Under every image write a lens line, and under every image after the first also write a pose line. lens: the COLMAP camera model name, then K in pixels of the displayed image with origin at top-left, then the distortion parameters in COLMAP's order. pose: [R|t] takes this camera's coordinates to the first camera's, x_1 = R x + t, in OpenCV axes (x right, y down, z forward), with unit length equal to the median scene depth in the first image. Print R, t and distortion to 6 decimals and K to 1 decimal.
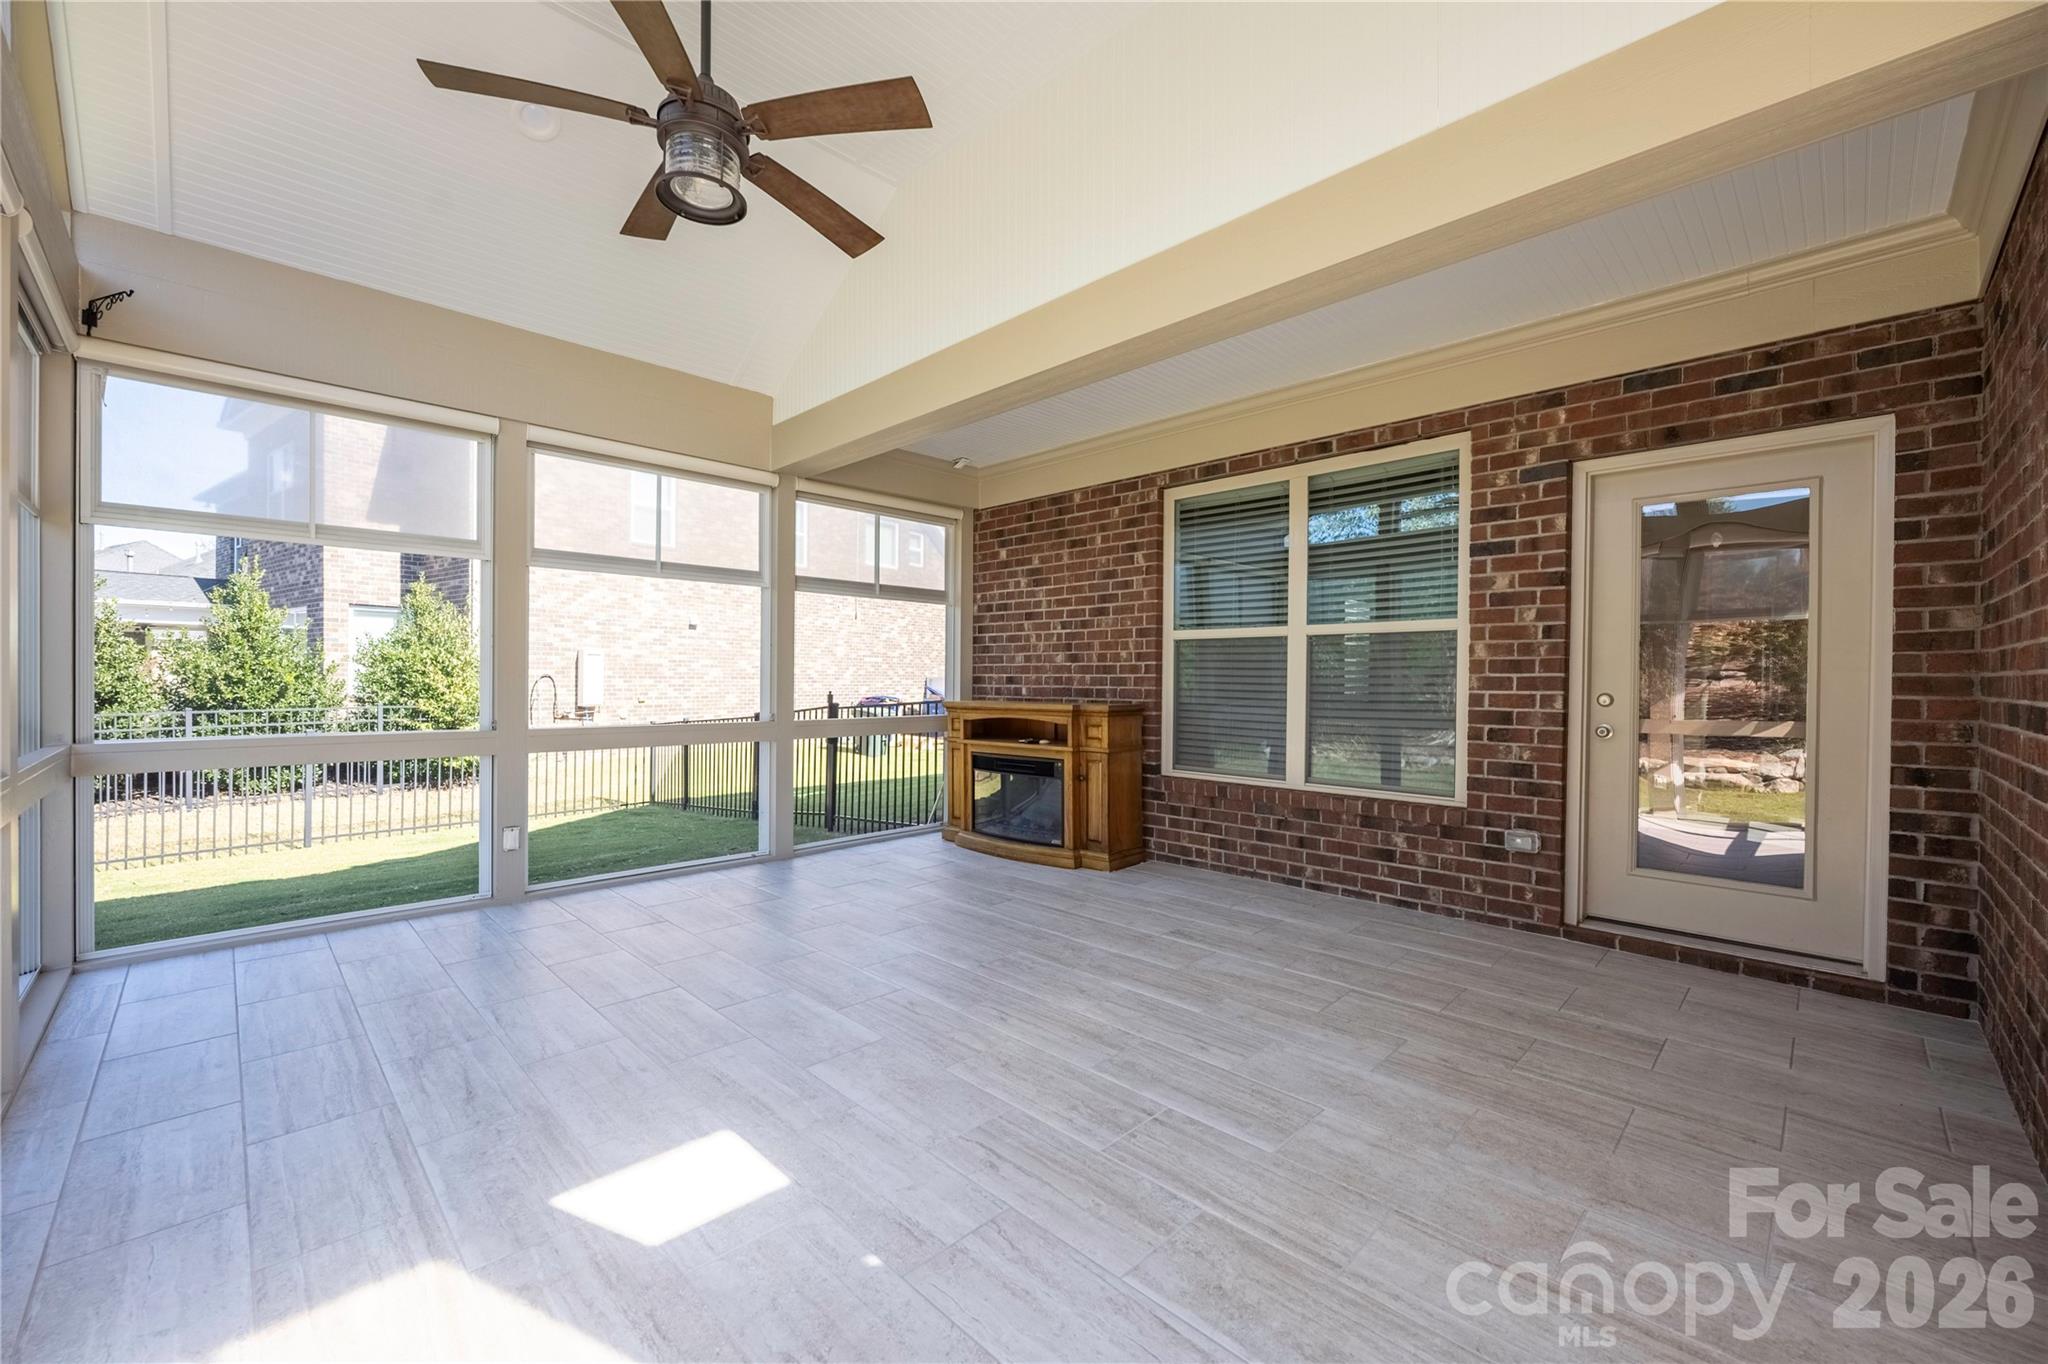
lens RADIAL K [[820.4, 0, 1012.7], [0, 820.4, 691.3], [0, 0, 1]] dist [-0.007725, -0.000158]
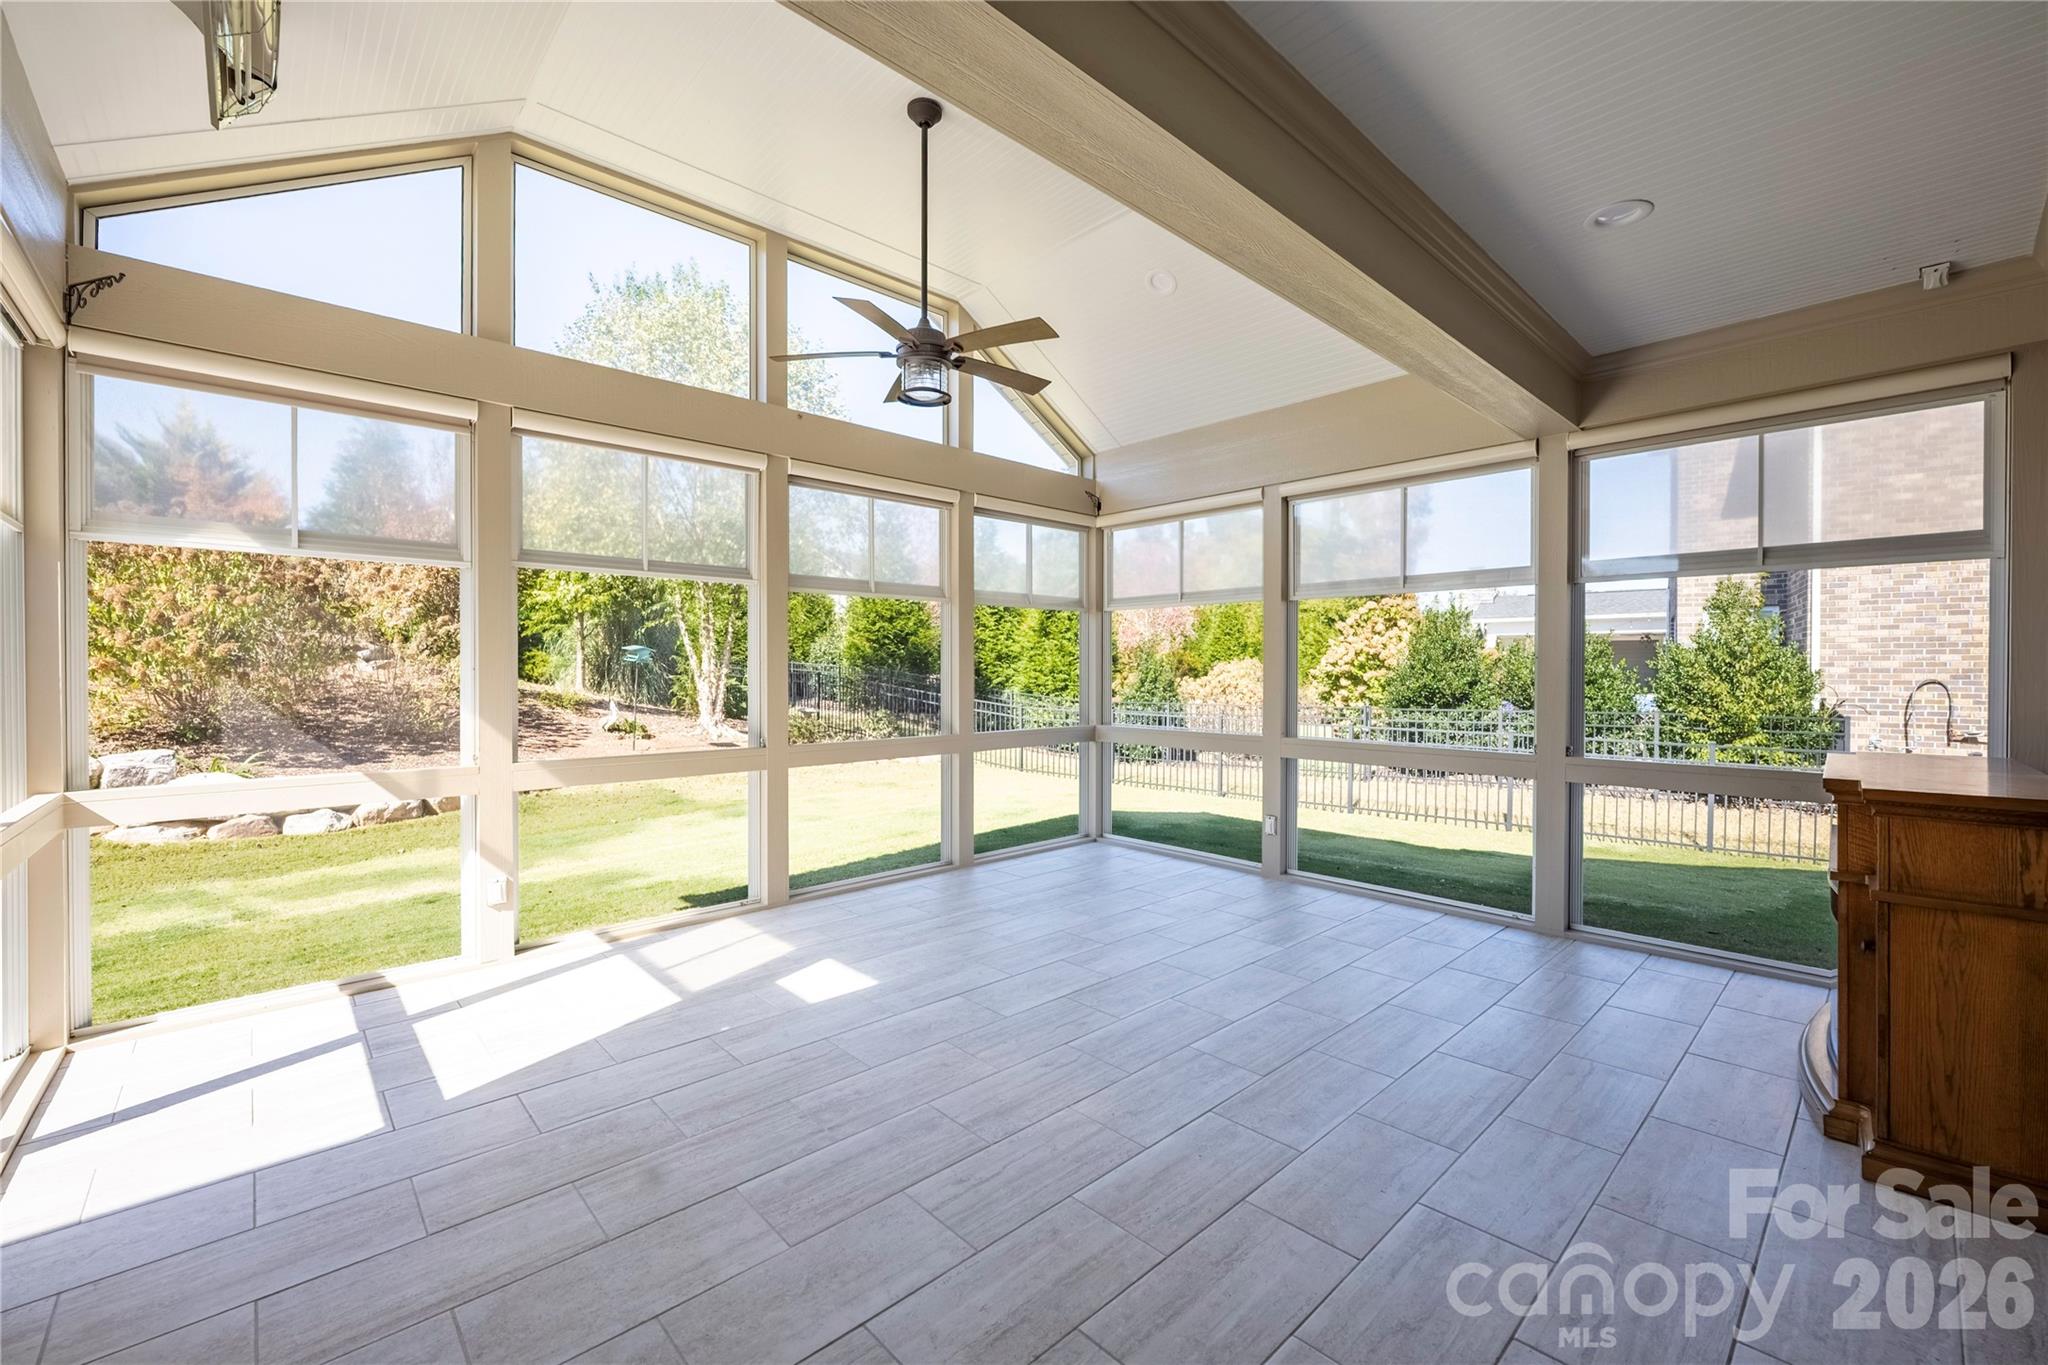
lens RADIAL K [[820.4, 0, 1010.1], [0, 820.4, 669.9], [0, 0, 1]] dist [-0.007725, -0.000158]
pose [[-0.031580, -0.008316, -0.999467, 0.766441], [-0.016036, 0.999841, -0.007813, -0.044490], [0.999373, 0.015780, -0.031708, 0.787586]]
